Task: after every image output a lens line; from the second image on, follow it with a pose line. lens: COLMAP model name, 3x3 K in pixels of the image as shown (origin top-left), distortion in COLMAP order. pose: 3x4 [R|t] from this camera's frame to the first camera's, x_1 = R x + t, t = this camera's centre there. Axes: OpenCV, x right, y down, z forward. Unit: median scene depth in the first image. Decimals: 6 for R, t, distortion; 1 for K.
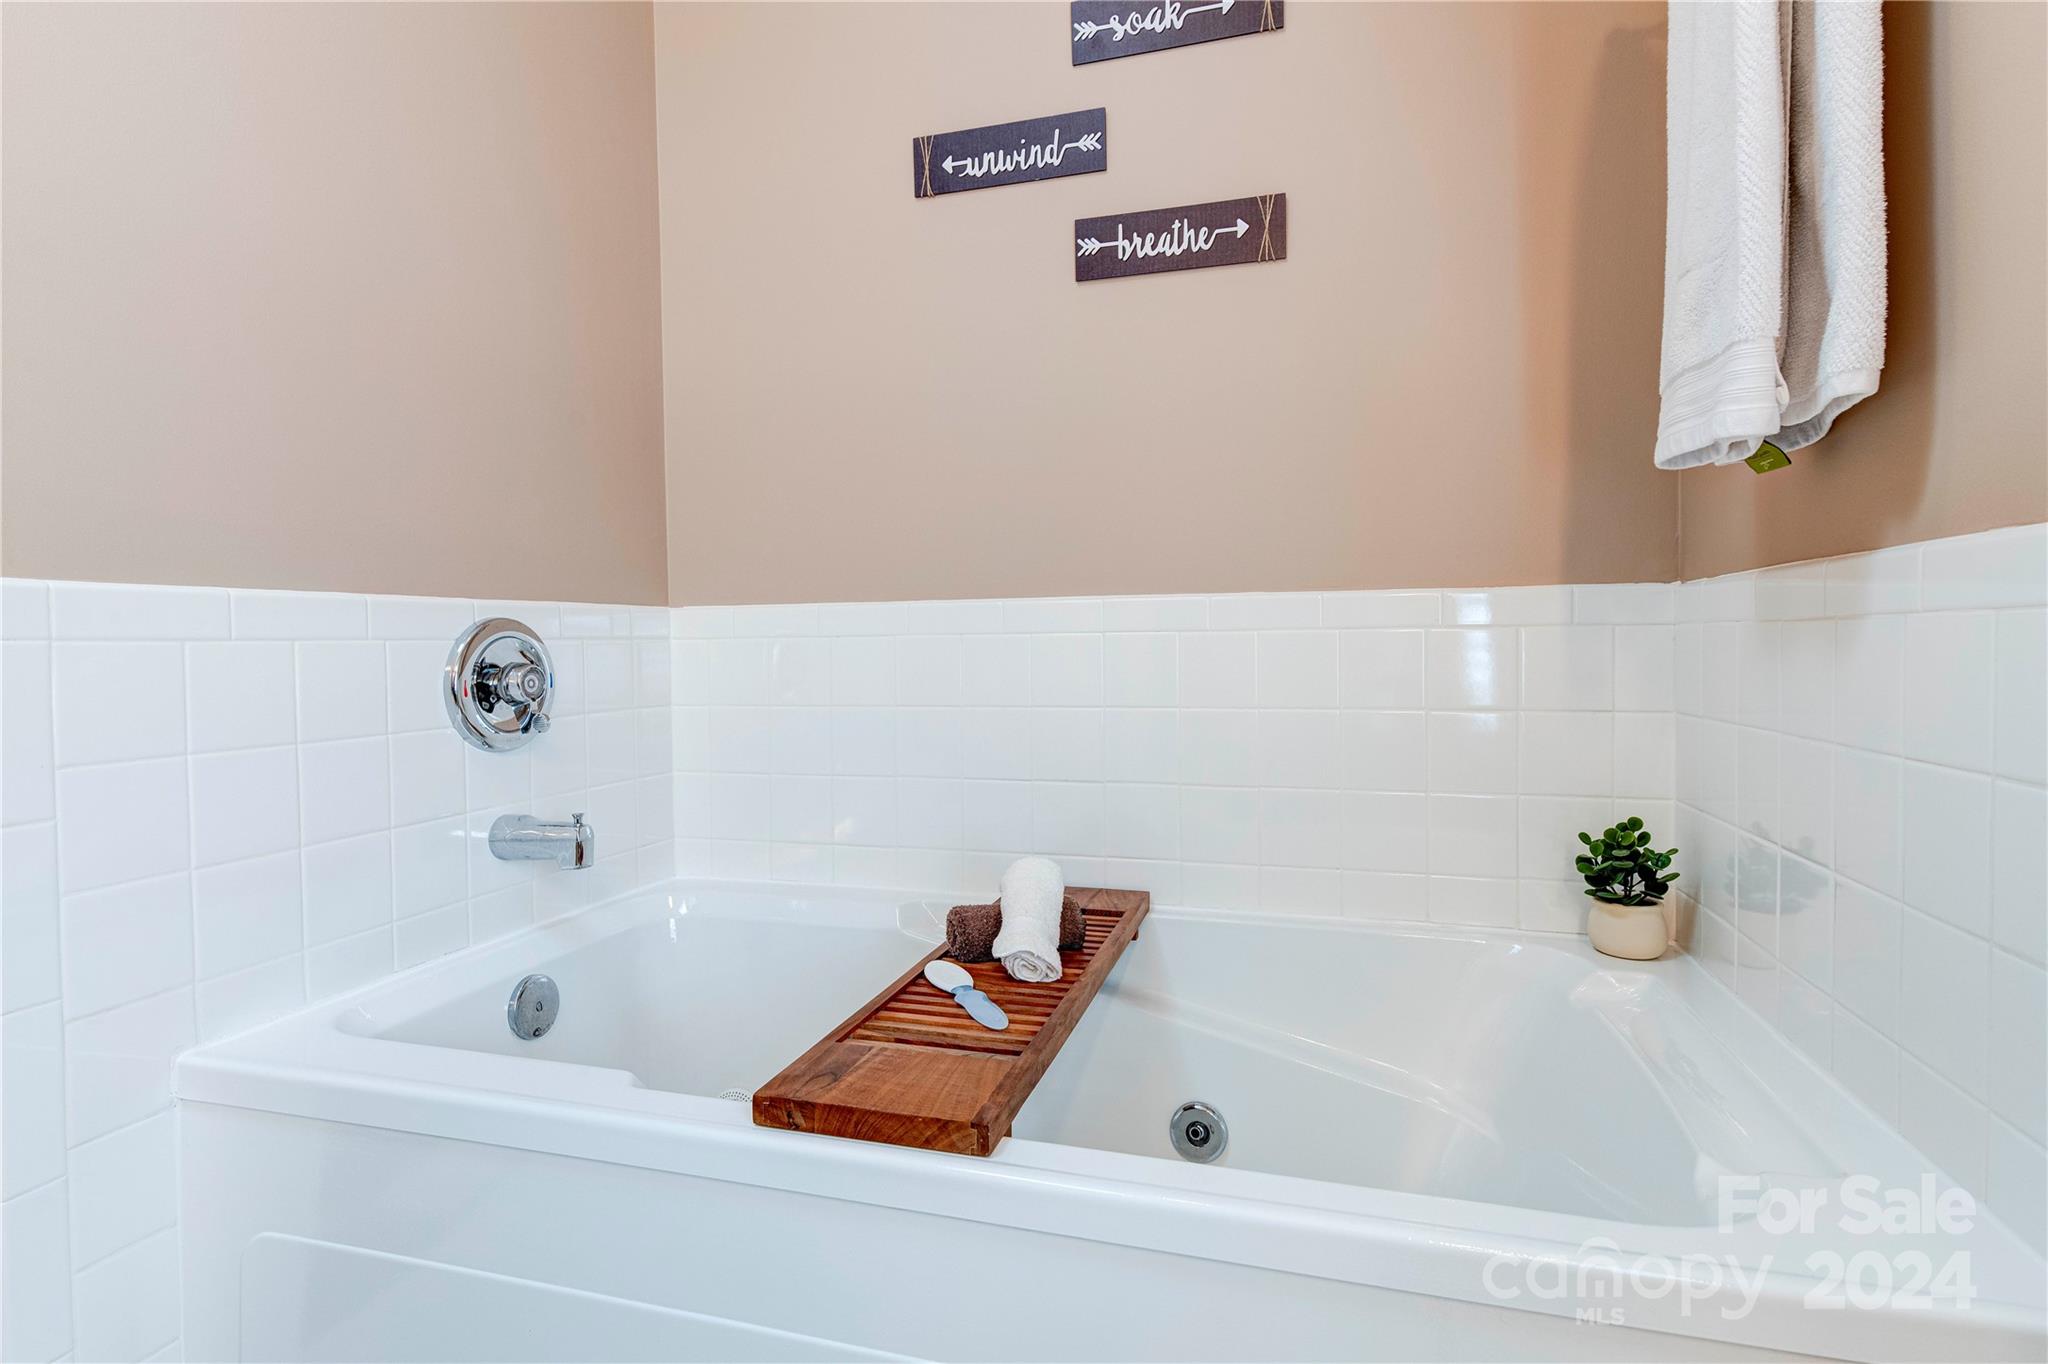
lens RADIAL K [[1019.3, 0, 1028.8], [0, 1019.3, 674.1], [0, 0, 1]] dist [0.011798, -0.001274]
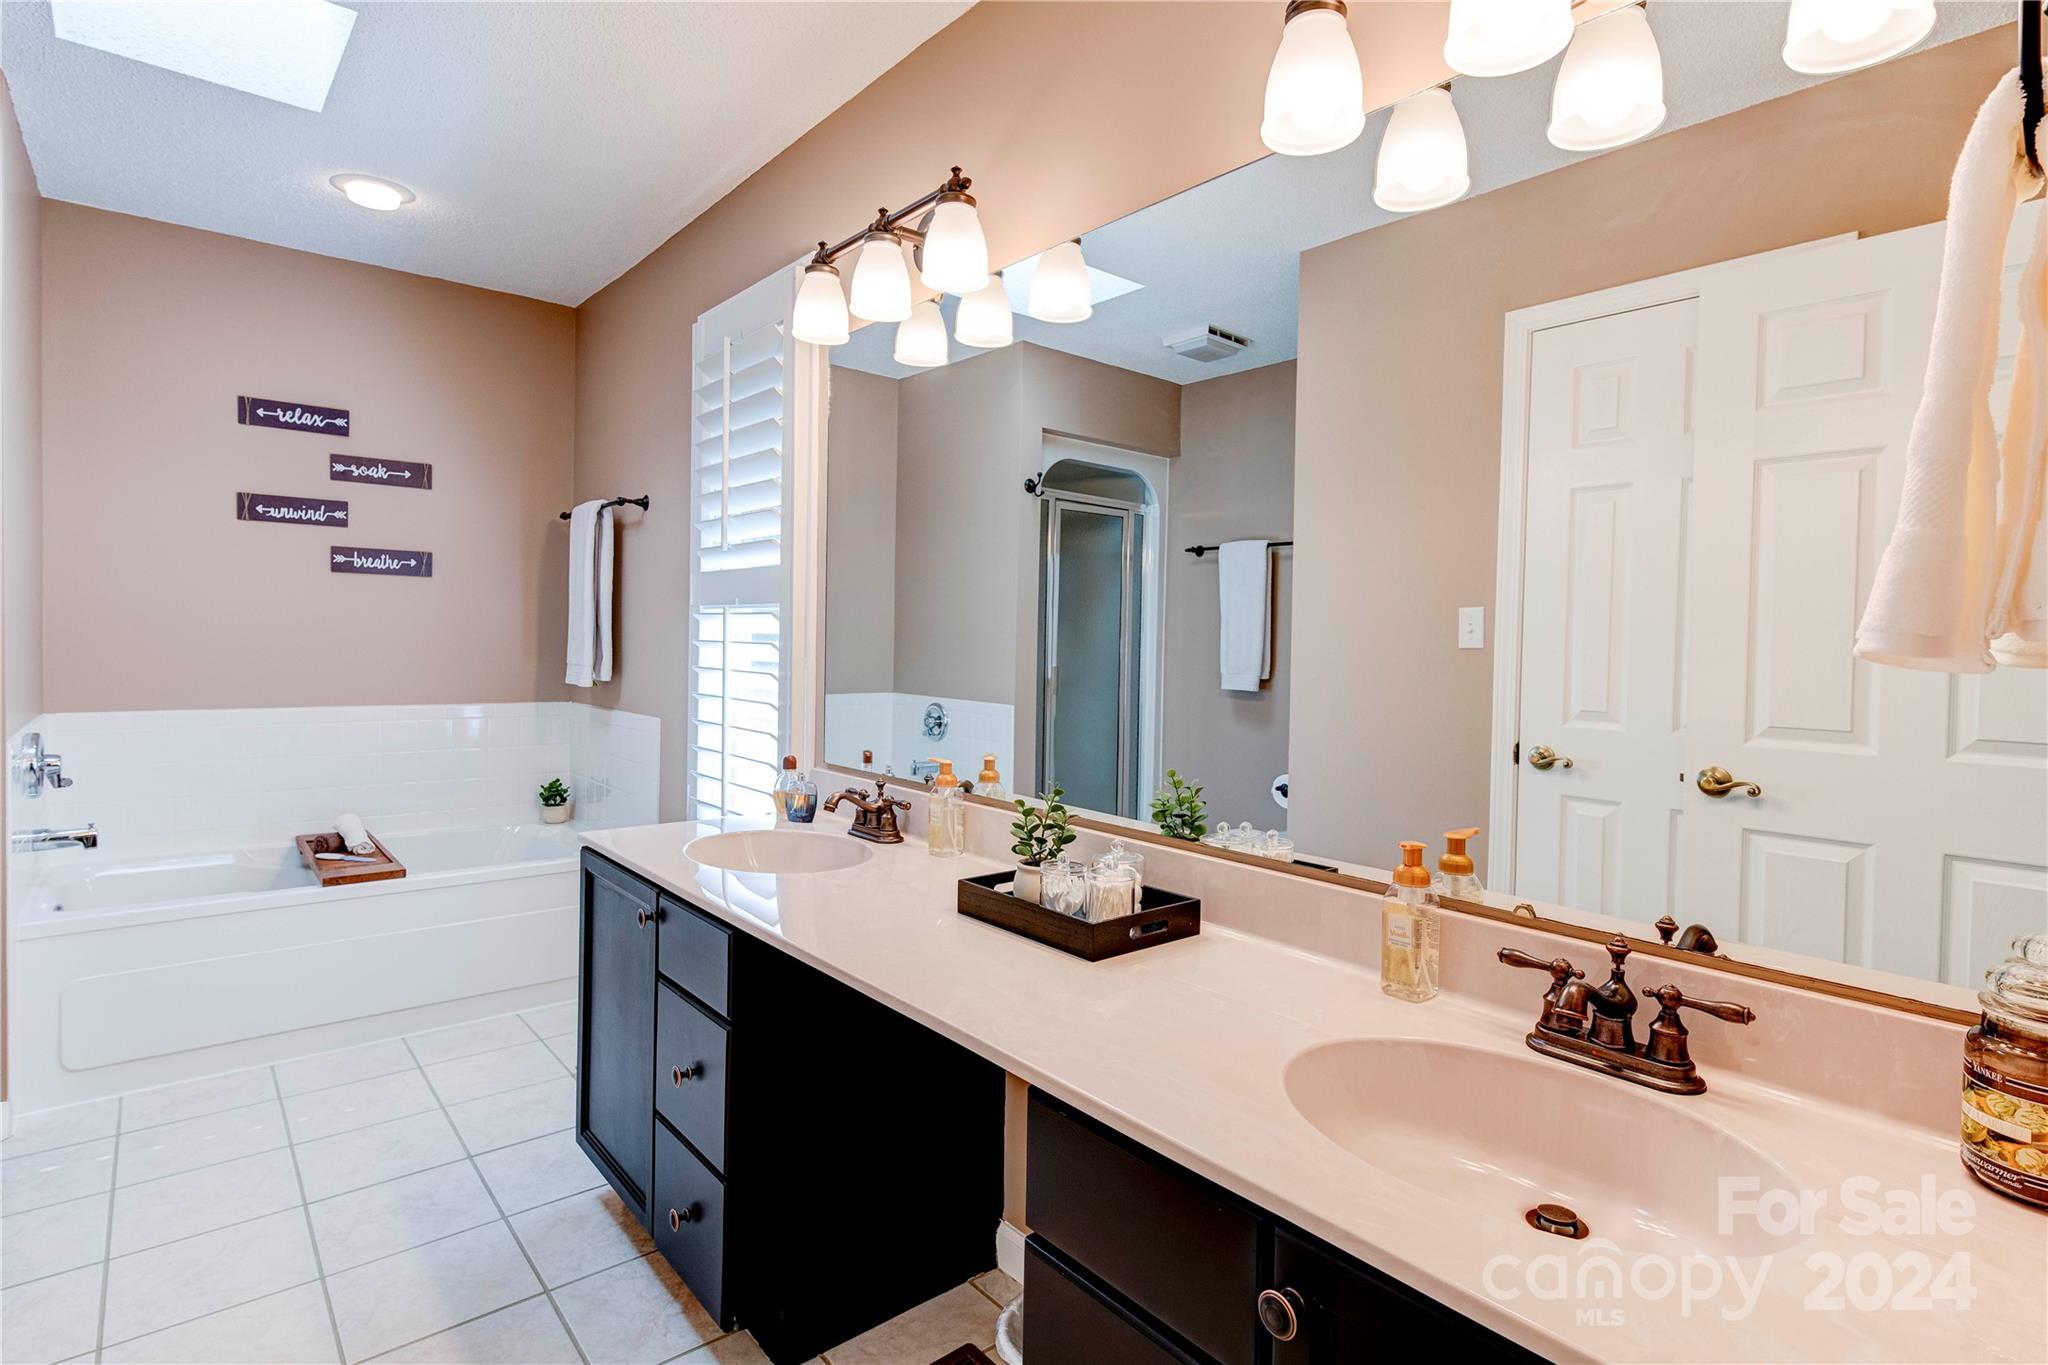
lens RADIAL K [[1019.3, 0, 1028.8], [0, 1019.3, 674.6], [0, 0, 1]] dist [0.011798, -0.001274]
pose [[0.548850, -0.007254, 0.835889, -1.066908], [-0.015061, 0.999714, 0.018565, -0.223665], [-0.835785, -0.022778, 0.548584, -1.662724]]
